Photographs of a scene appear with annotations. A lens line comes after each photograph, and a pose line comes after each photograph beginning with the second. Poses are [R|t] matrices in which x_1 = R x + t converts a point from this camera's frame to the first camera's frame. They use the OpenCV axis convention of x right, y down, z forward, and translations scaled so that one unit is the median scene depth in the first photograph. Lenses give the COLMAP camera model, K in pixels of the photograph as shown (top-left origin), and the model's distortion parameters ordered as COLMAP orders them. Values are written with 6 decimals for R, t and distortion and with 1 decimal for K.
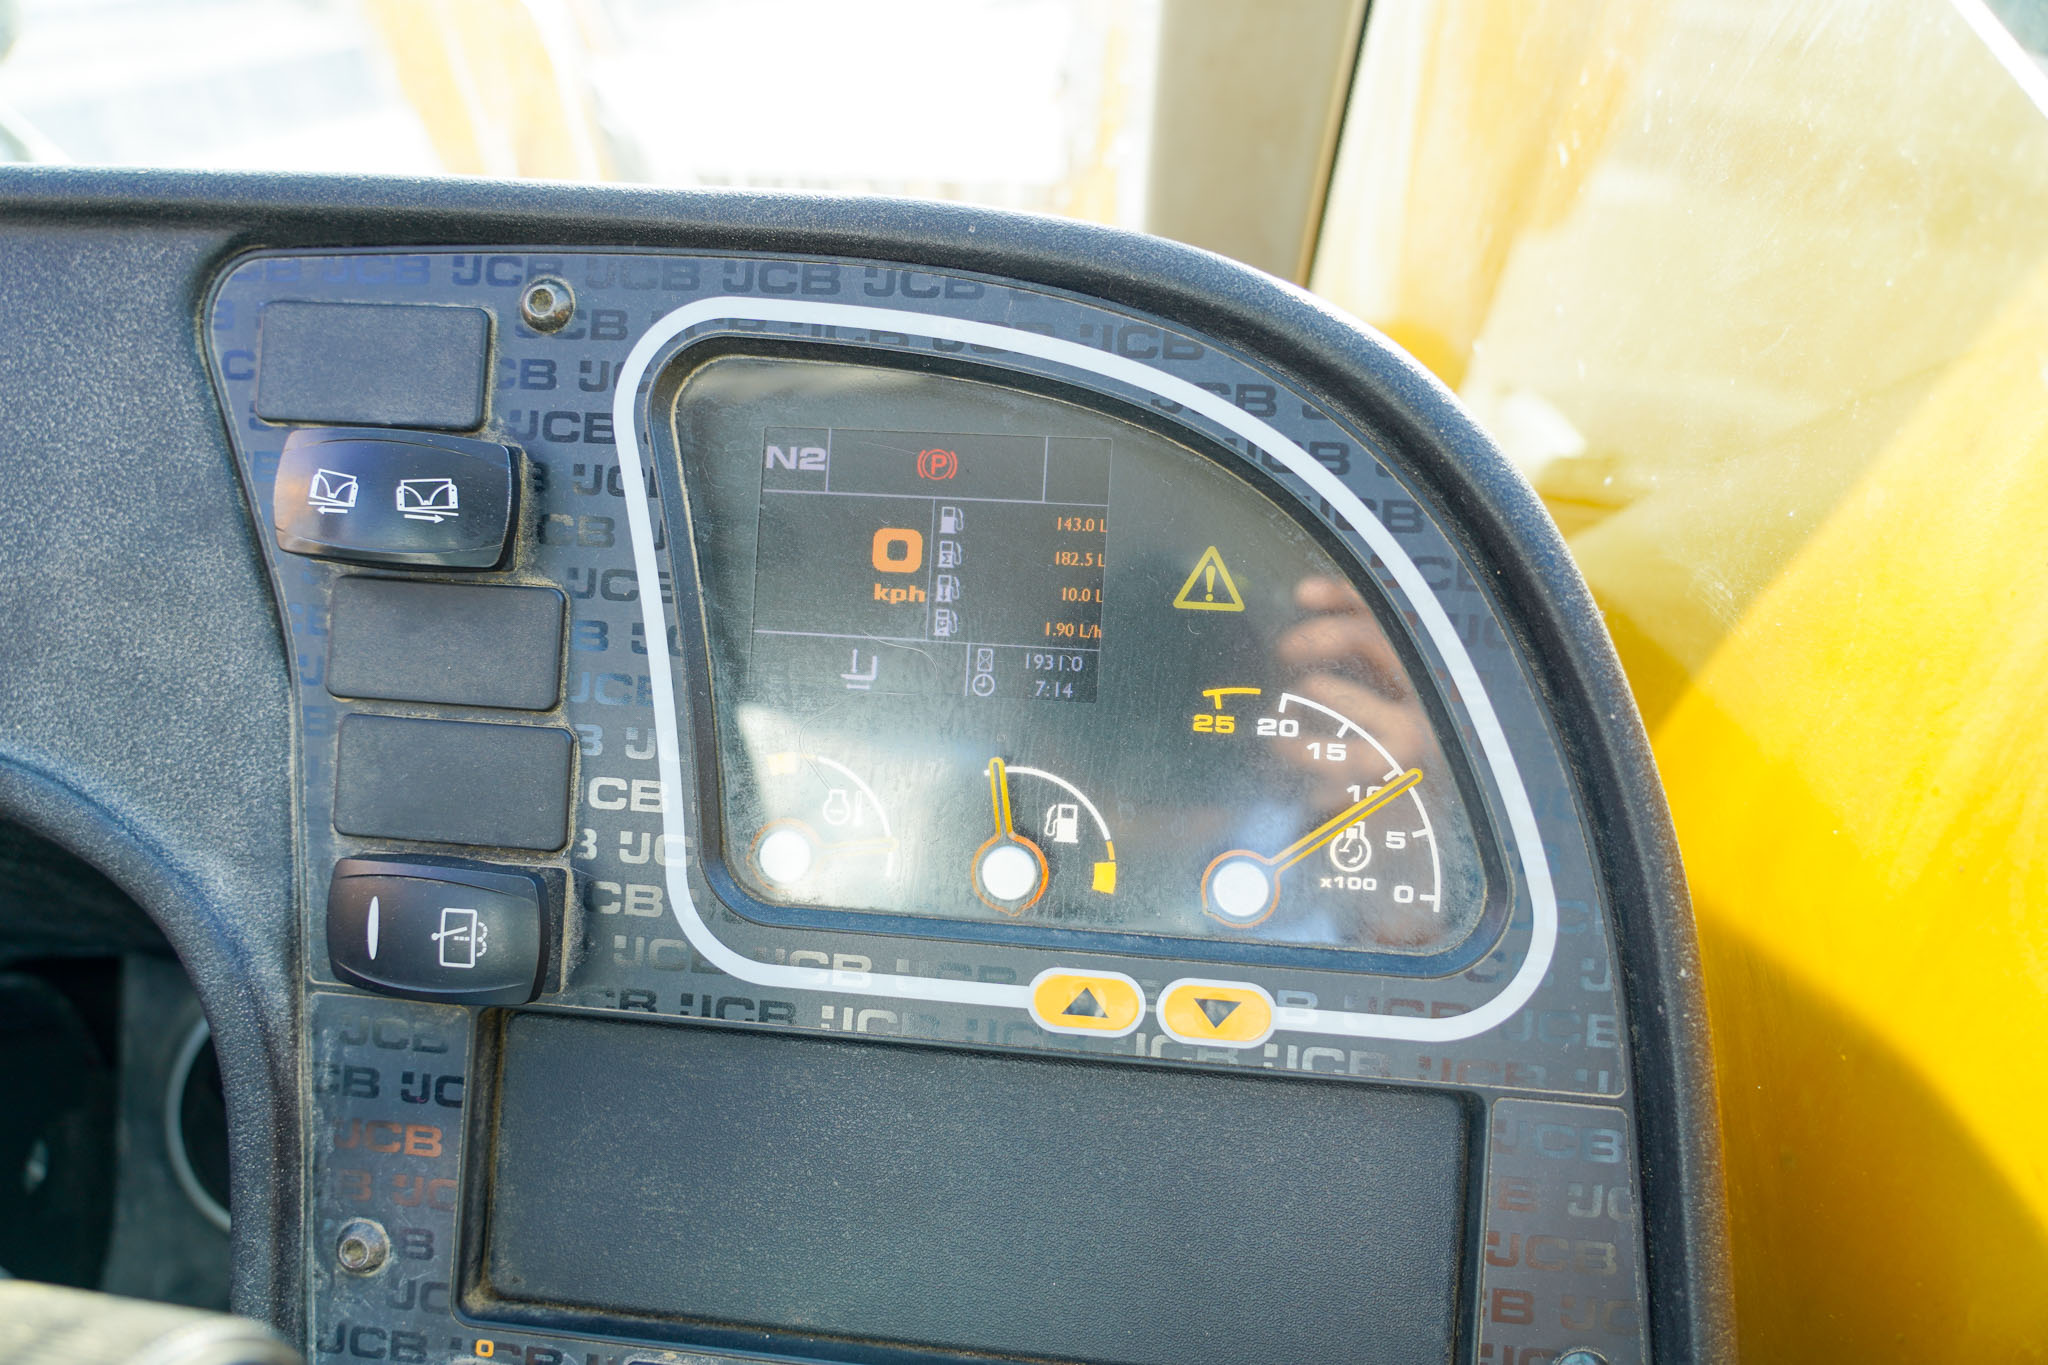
lens RADIAL K [[1441.7, 0, 1018.9], [0, 1441.7, 673.1], [0, 0, 1]] dist [-0.029423, 0.009498]
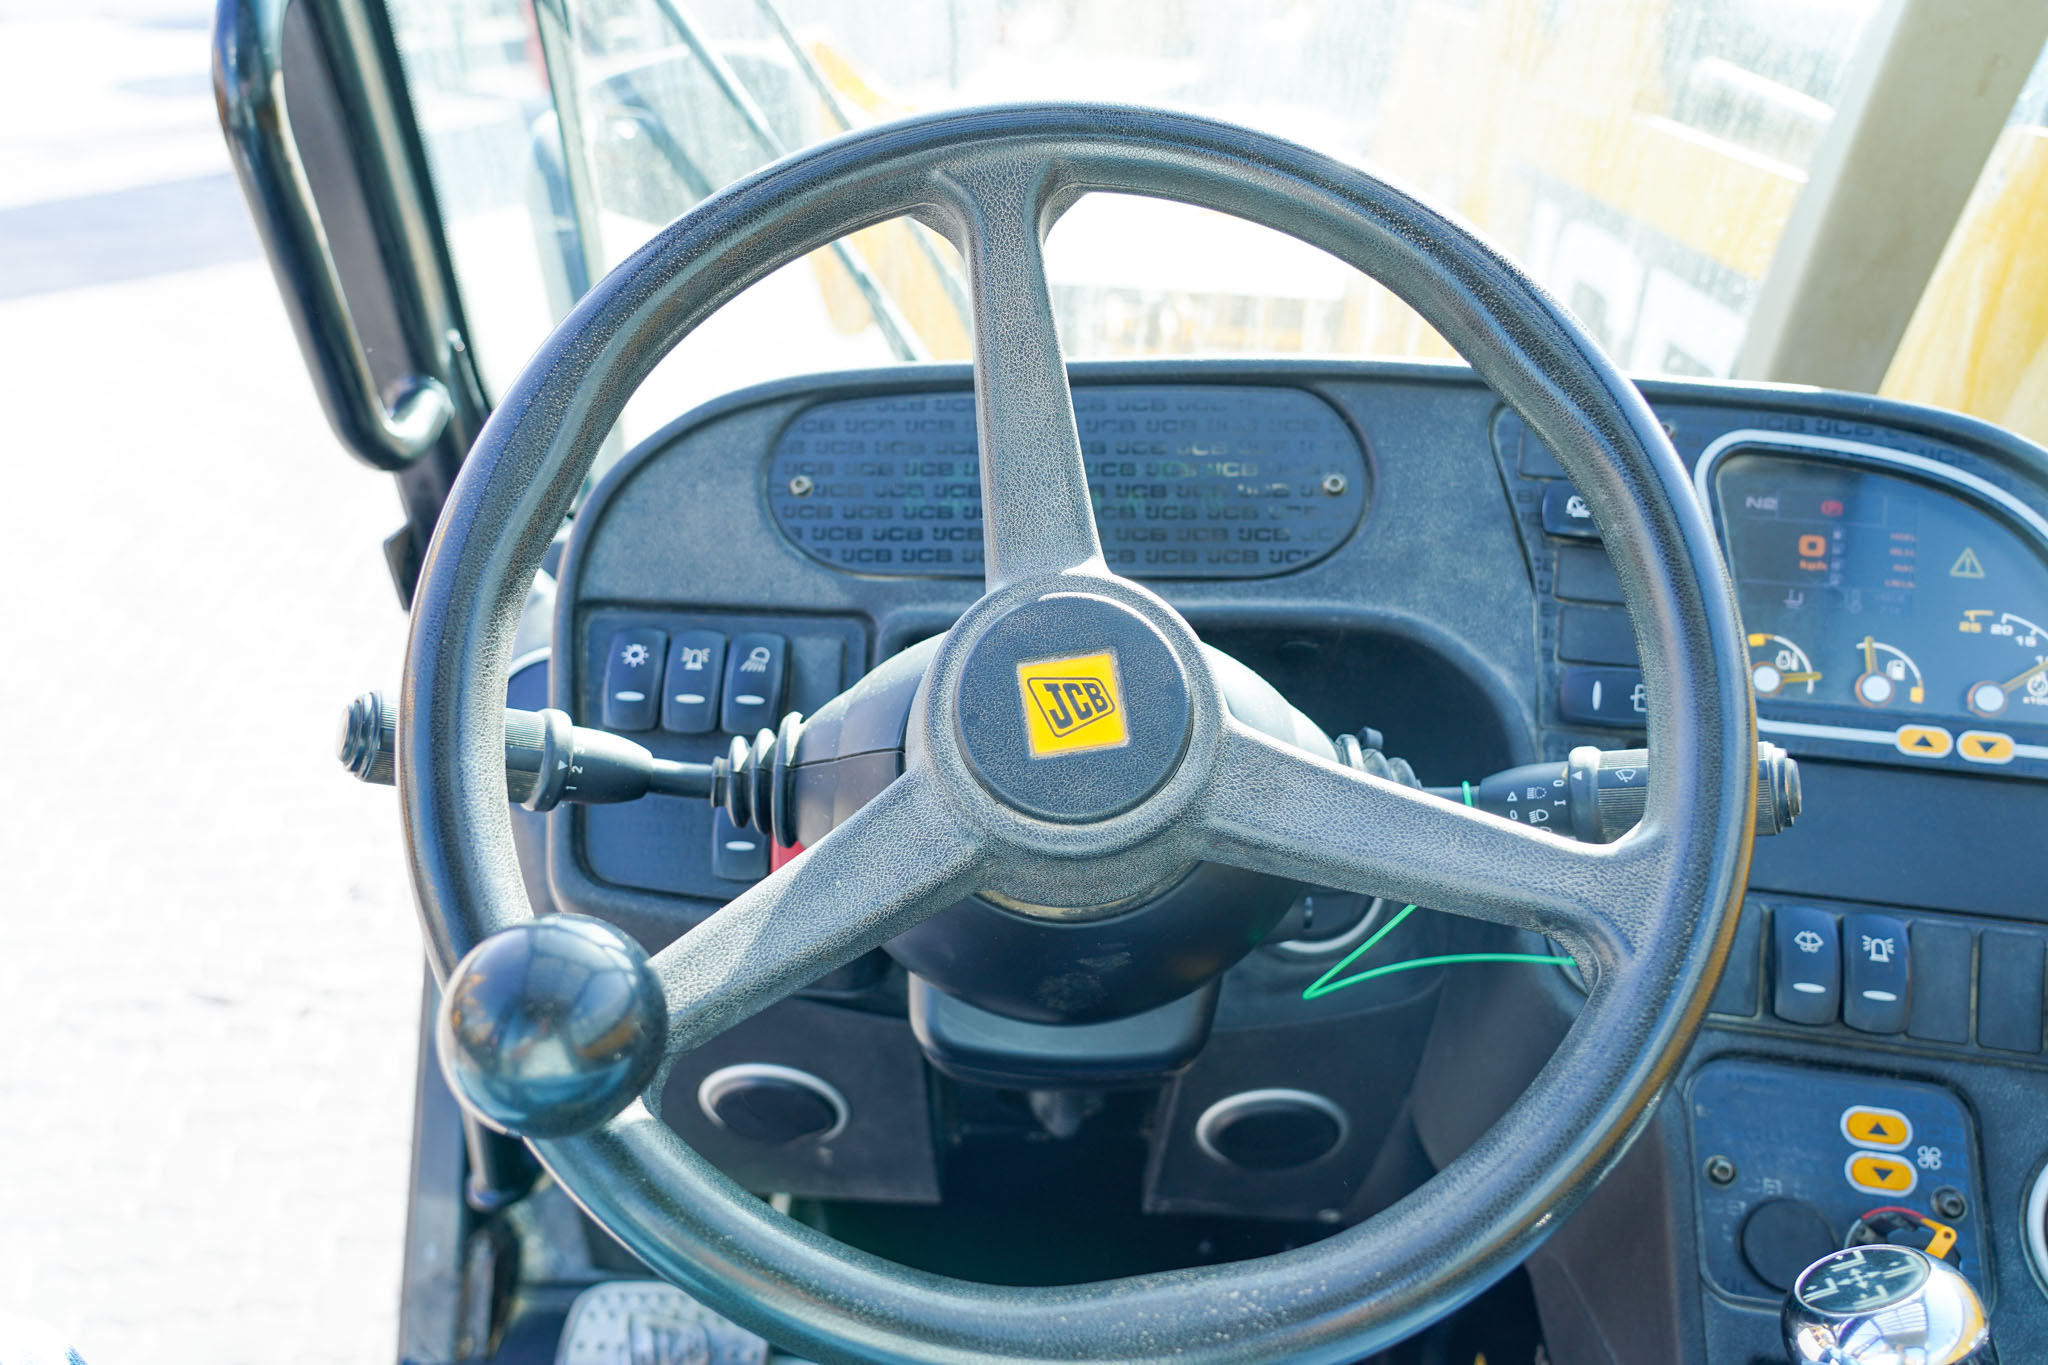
lens RADIAL K [[1614.5, 0, 1024.0], [0, 1614.5, 682.5], [0, 0, 1]] dist [0.044646, 0.003296]
pose [[0.998246, 0.046518, -0.036632, -1.218787], [-0.050073, 0.993420, -0.103006, 0.451579], [0.031599, 0.104660, 0.994006, -1.539598]]
